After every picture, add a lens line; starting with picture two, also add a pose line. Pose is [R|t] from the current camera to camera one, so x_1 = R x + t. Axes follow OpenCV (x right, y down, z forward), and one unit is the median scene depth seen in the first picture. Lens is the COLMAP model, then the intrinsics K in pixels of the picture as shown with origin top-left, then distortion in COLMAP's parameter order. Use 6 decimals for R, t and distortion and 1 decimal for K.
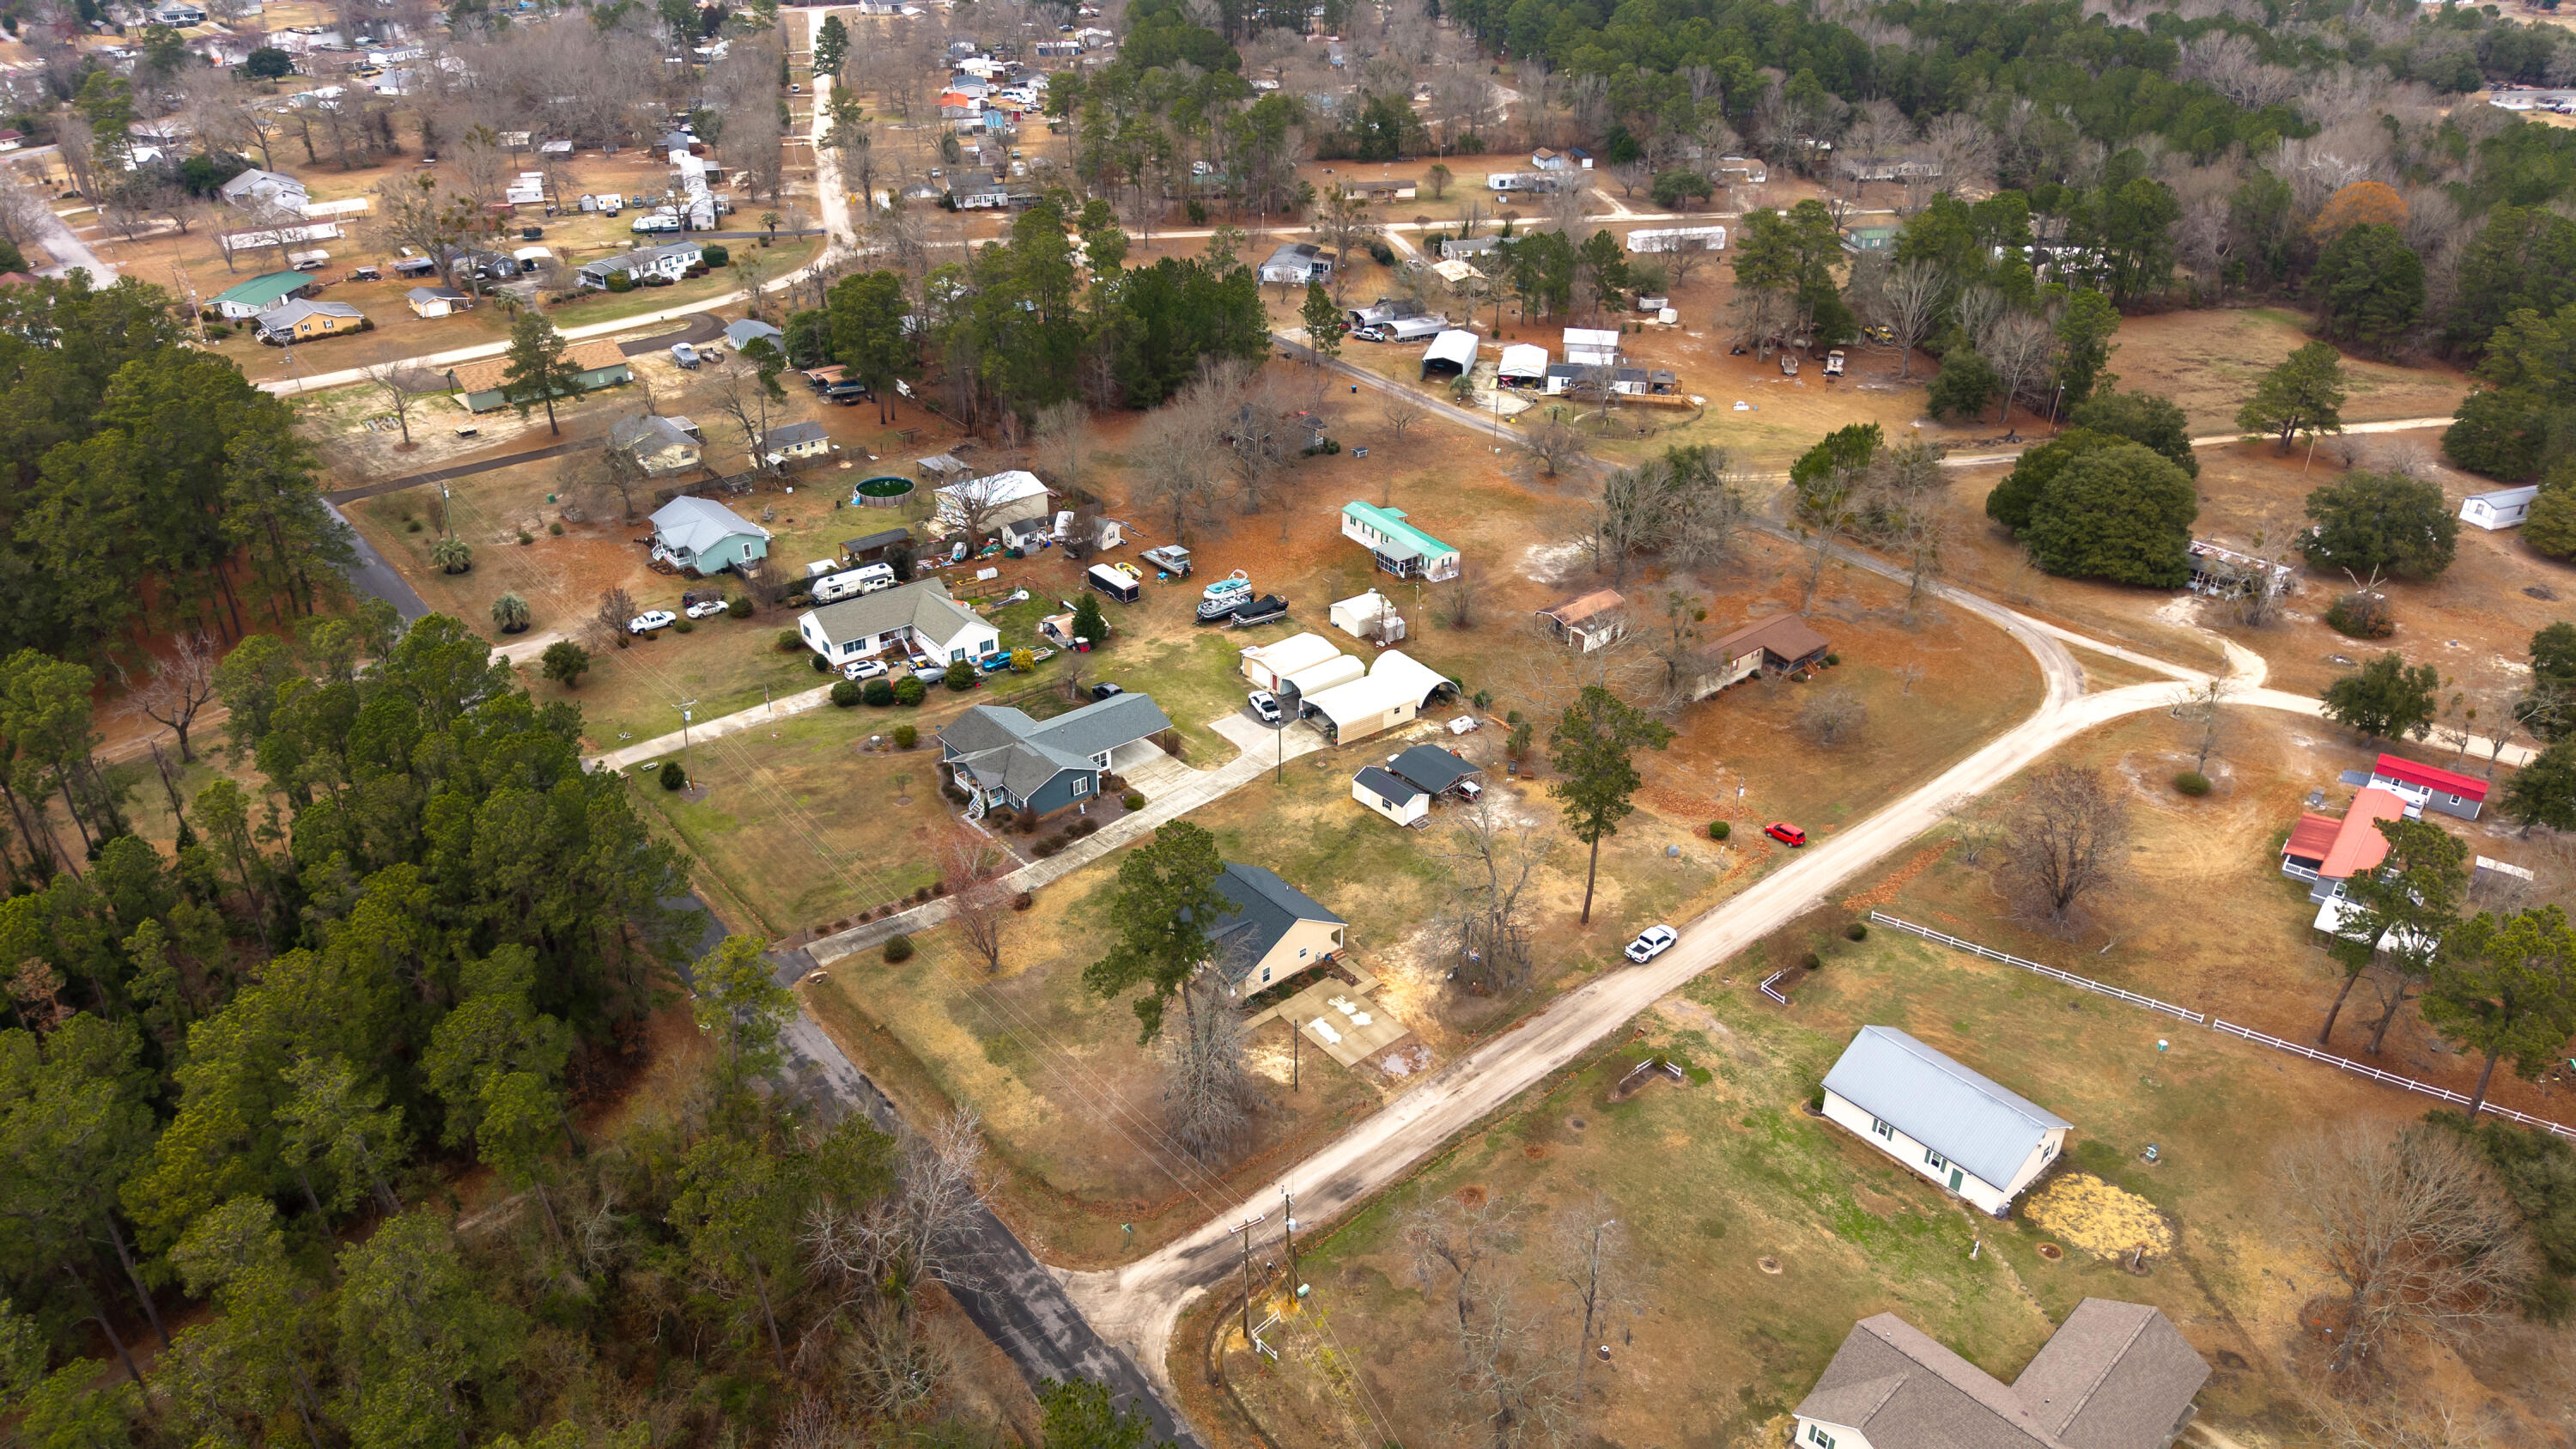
lens RADIAL K [[1698.2, 0, 1319.5], [0, 1698.2, 725.8], [0, 0, 1]] dist [0.065437, -0.119421]
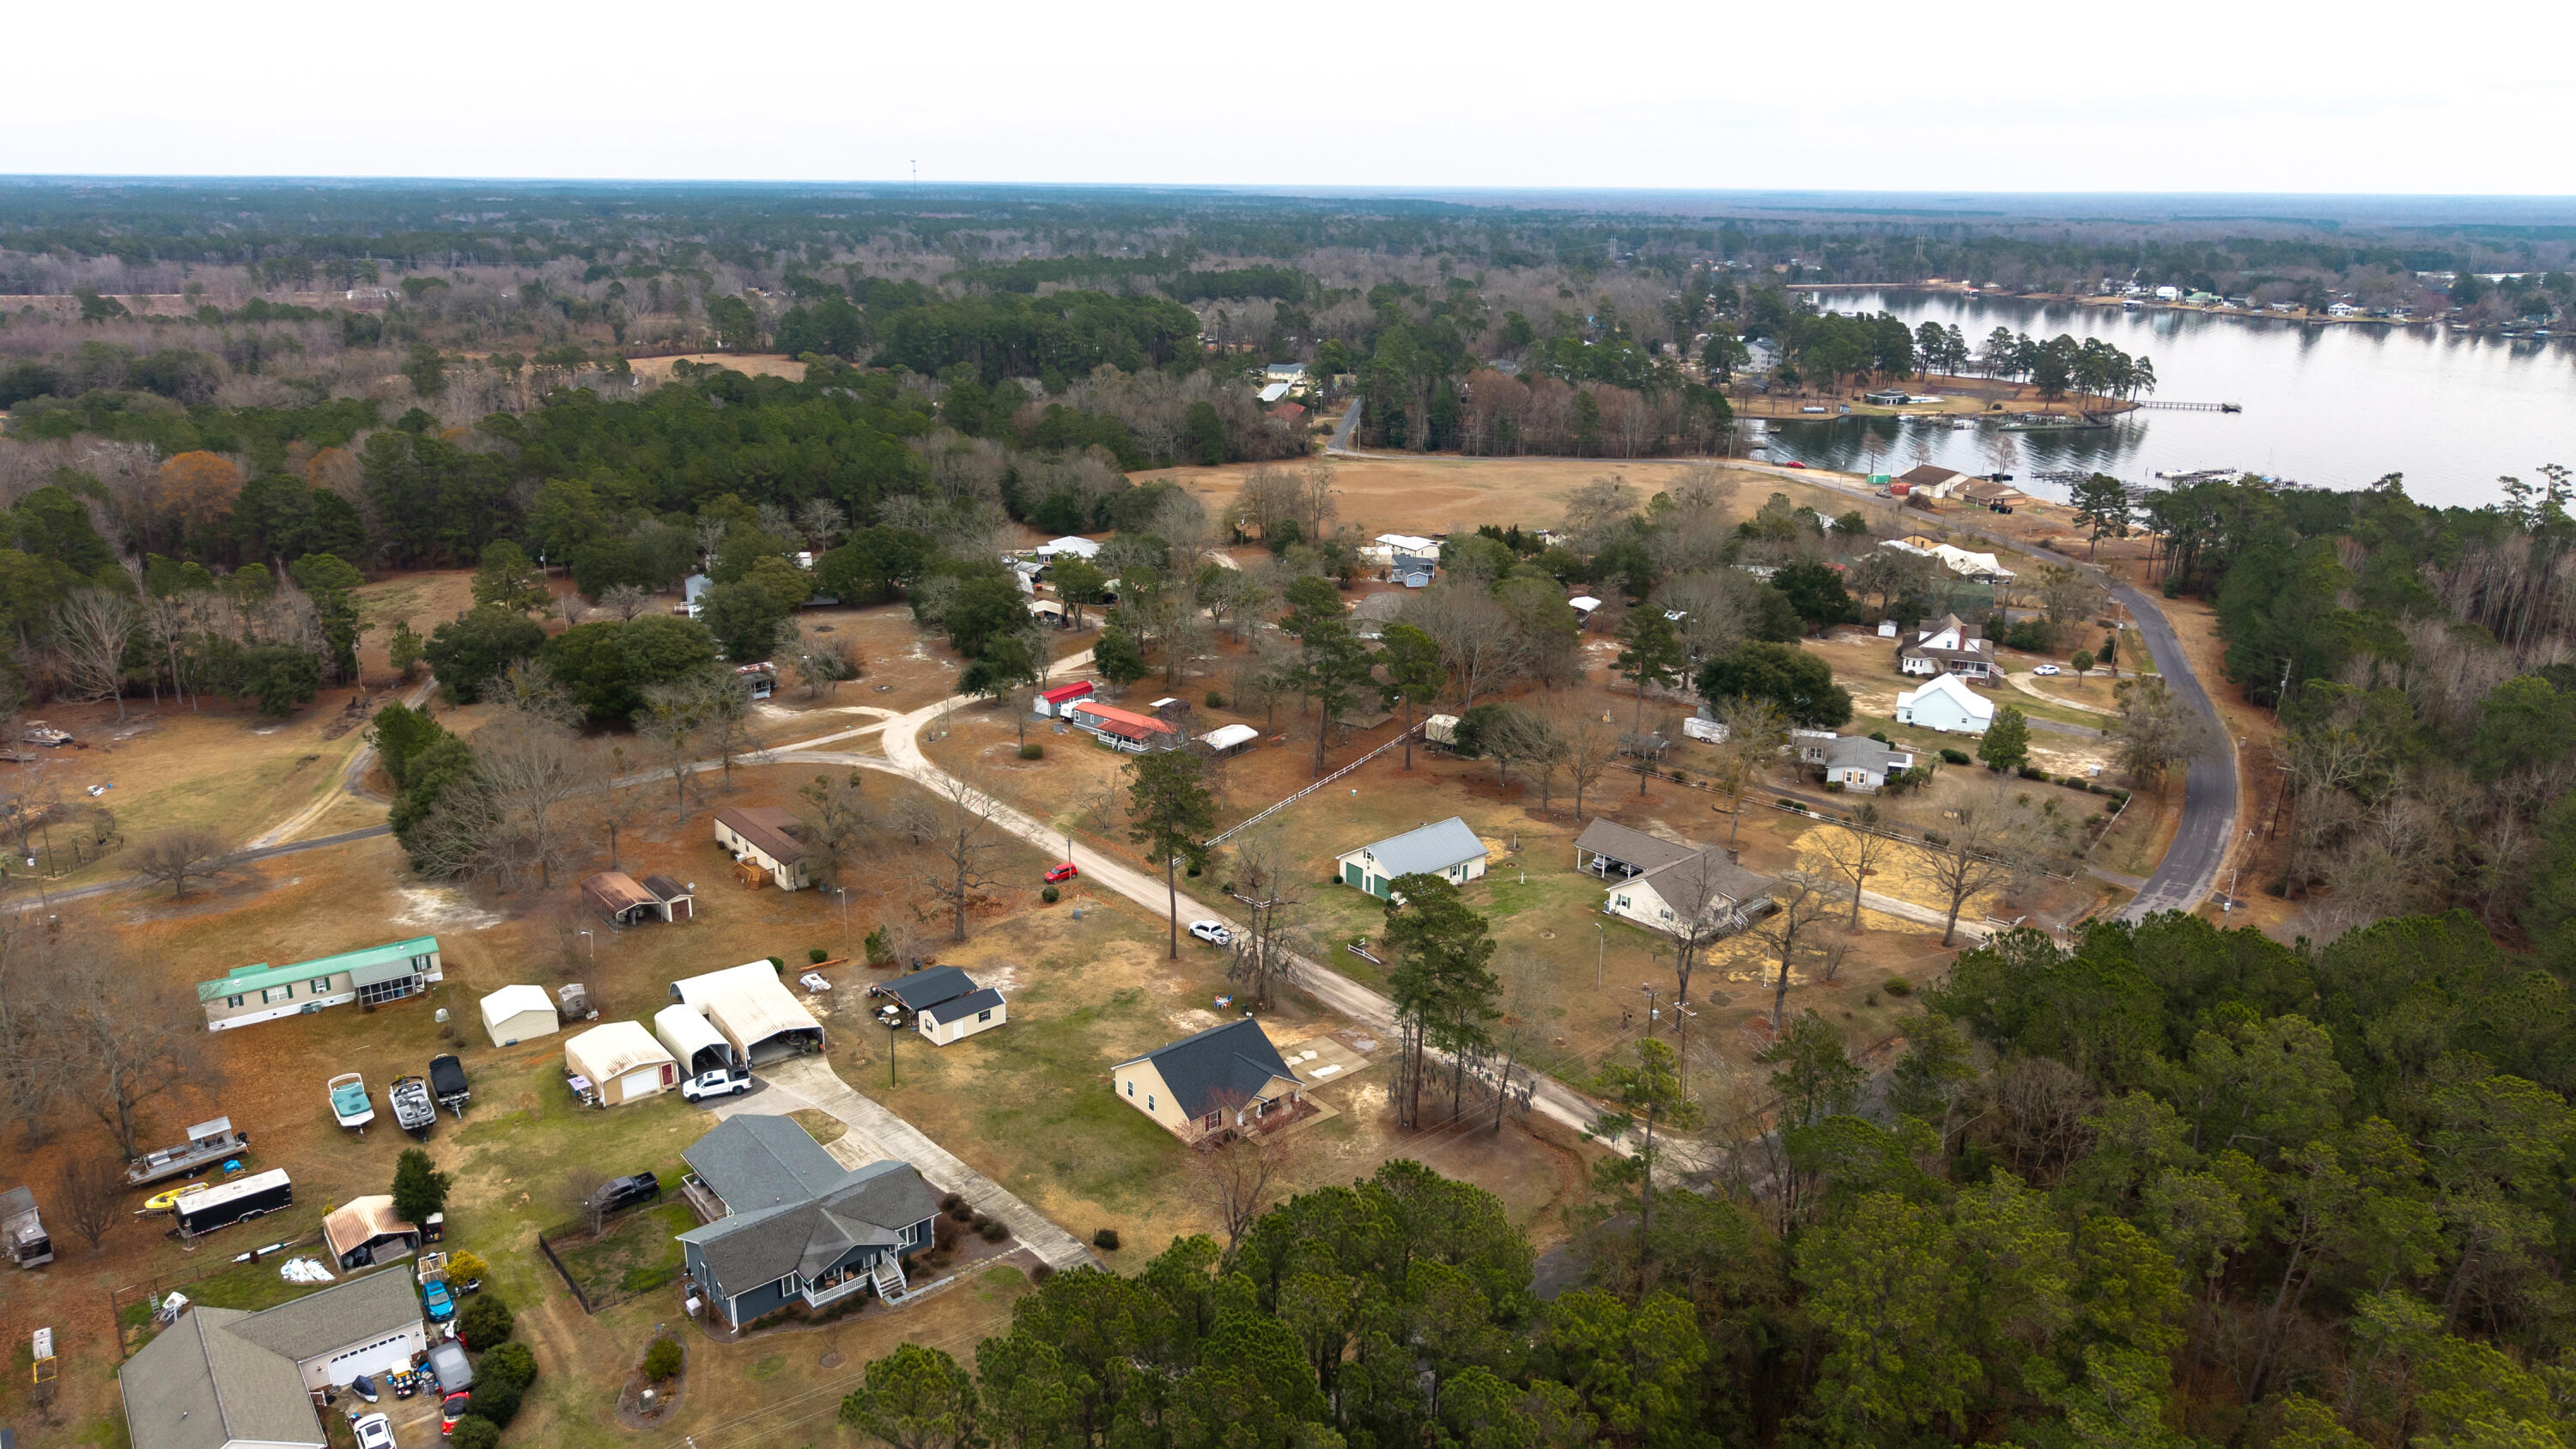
lens RADIAL K [[1698.6, 0, 1288.0], [0, 1698.6, 724.5], [0, 0, 1]] dist [0.001194, -0.000537]
pose [[0.018753, -0.314952, 0.948922, -0.798491], [0.483293, 0.833699, 0.267158, -0.258716], [-0.875258, 0.453597, 0.167848, 0.604560]]
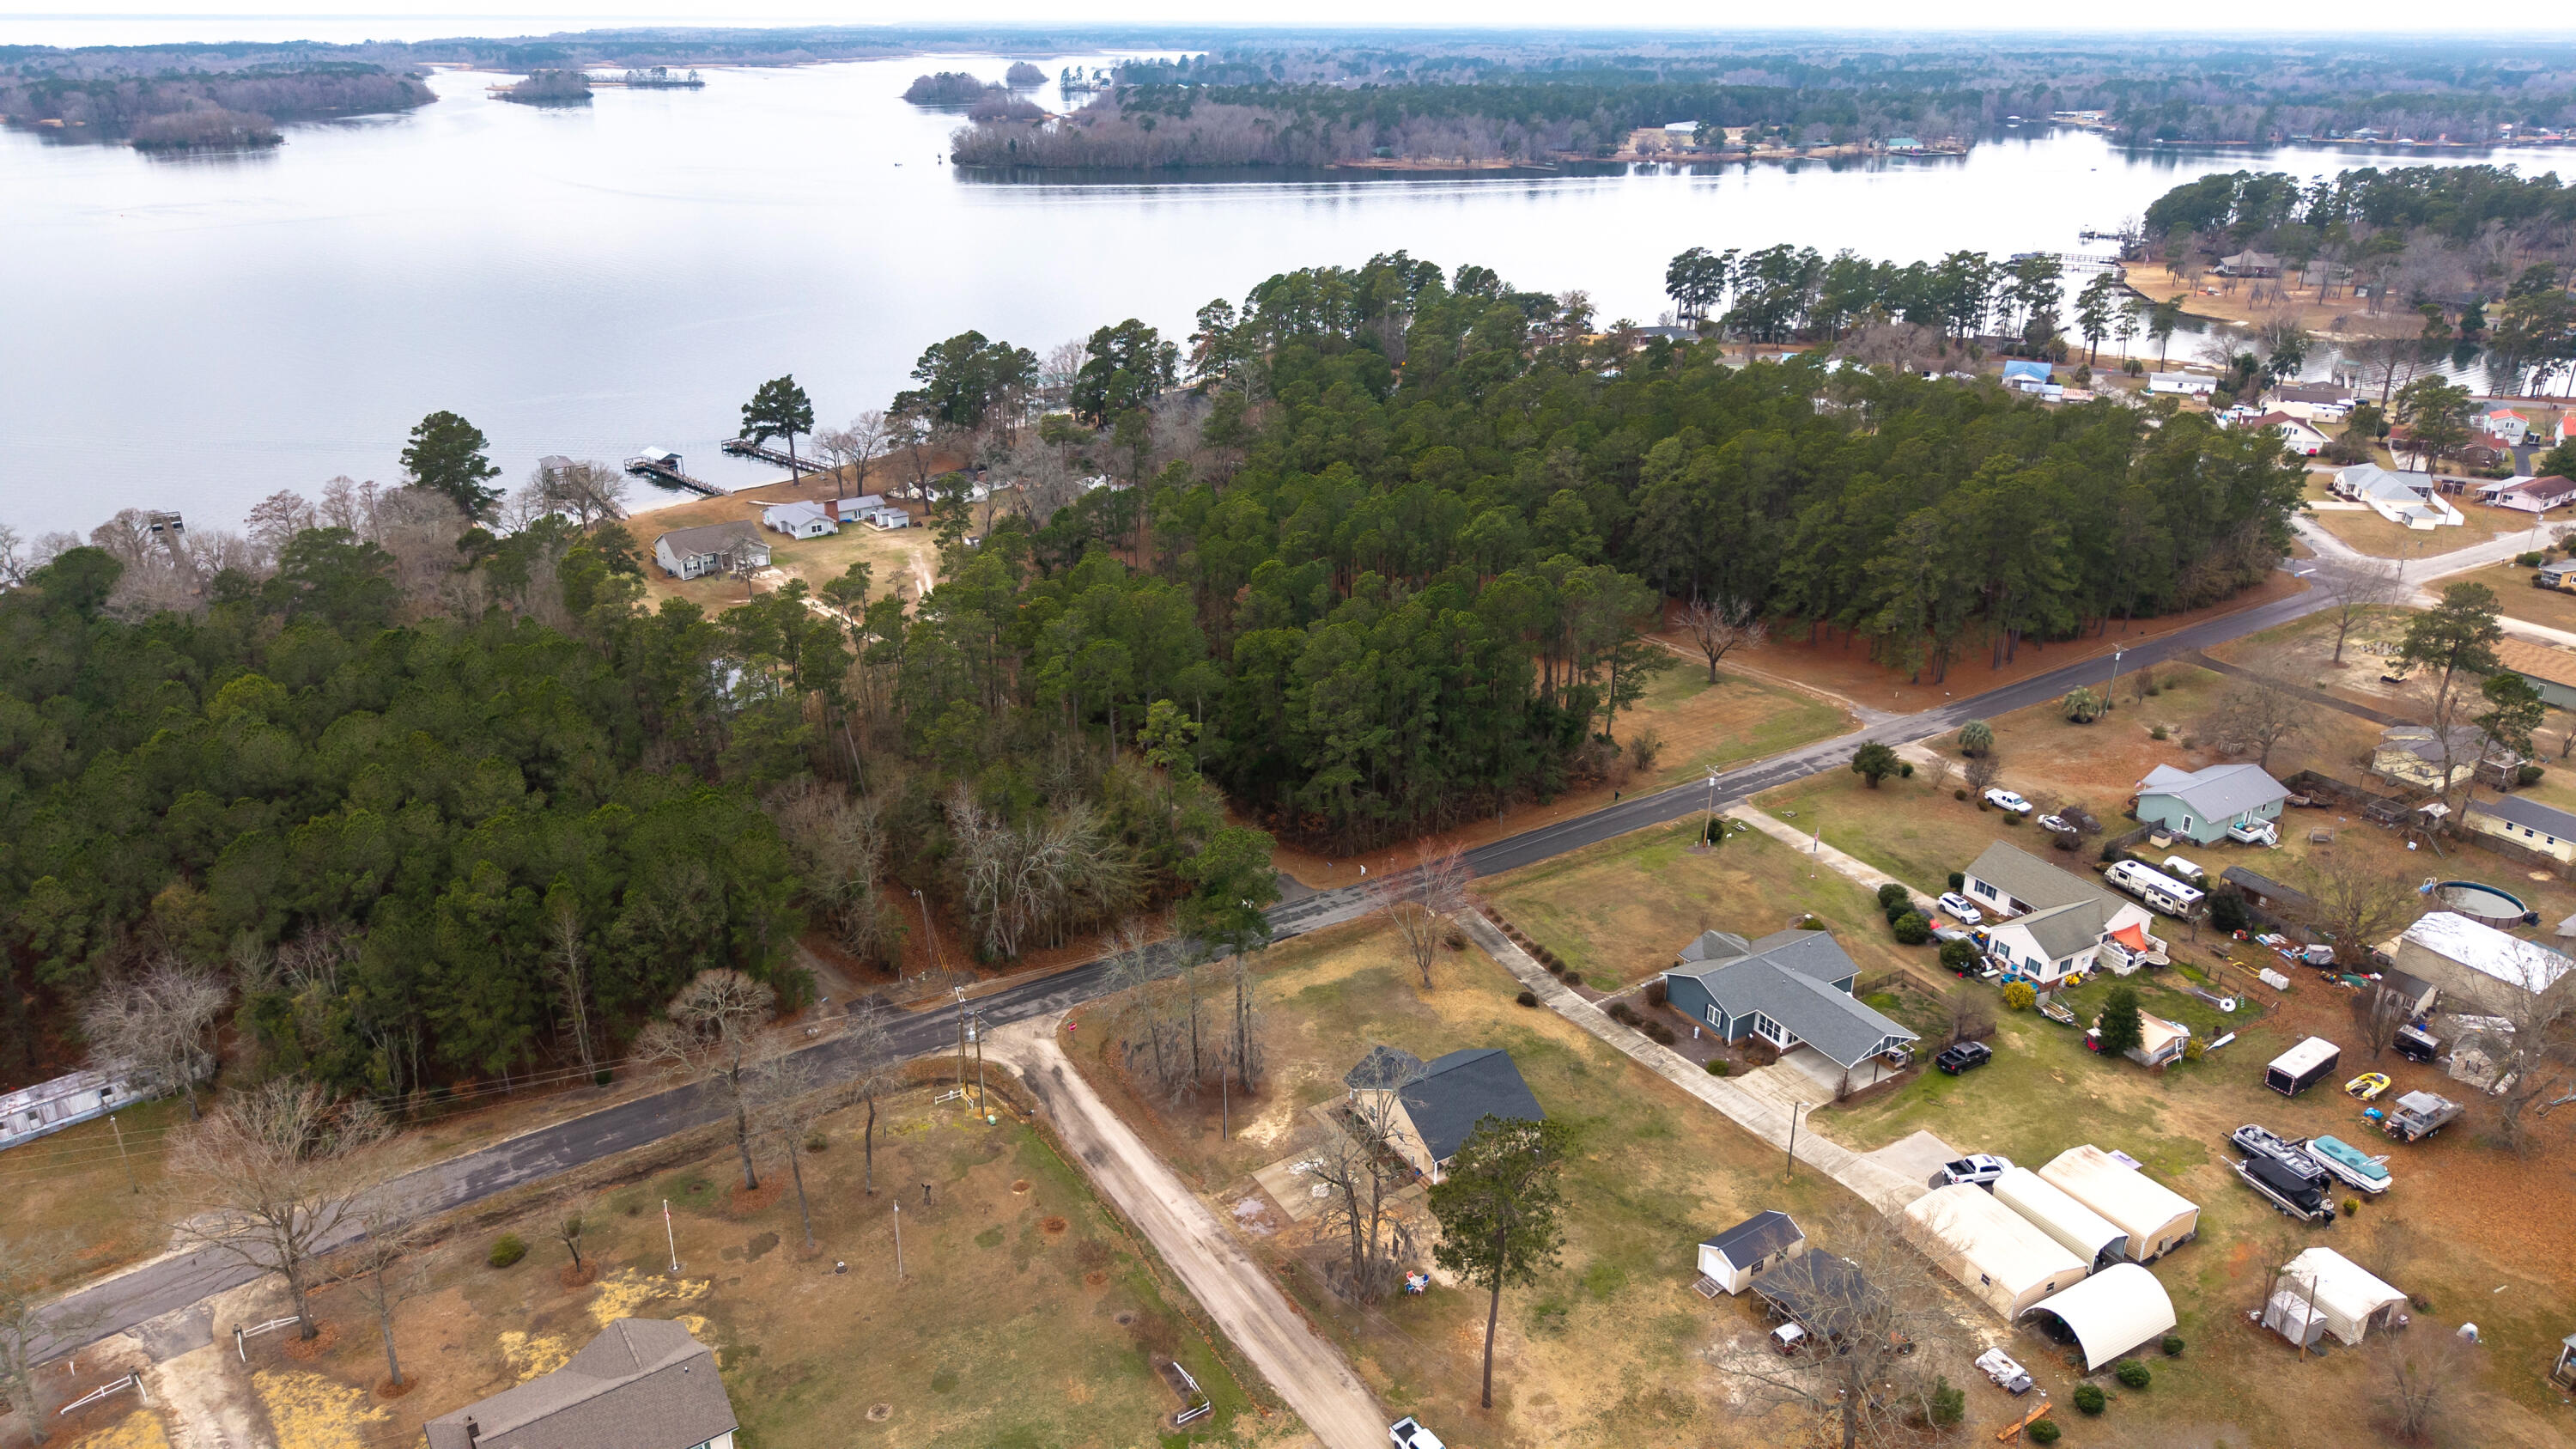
lens RADIAL K [[1712.9, 0, 1288.0], [0, 1712.9, 724.5], [0, 0, 1]] dist [0.026102, -0.036630]
pose [[-0.166475, 0.362960, -0.916813, 0.679608], [-0.487954, 0.777636, 0.396463, -0.336739], [0.856847, 0.513363, 0.047651, 0.667325]]
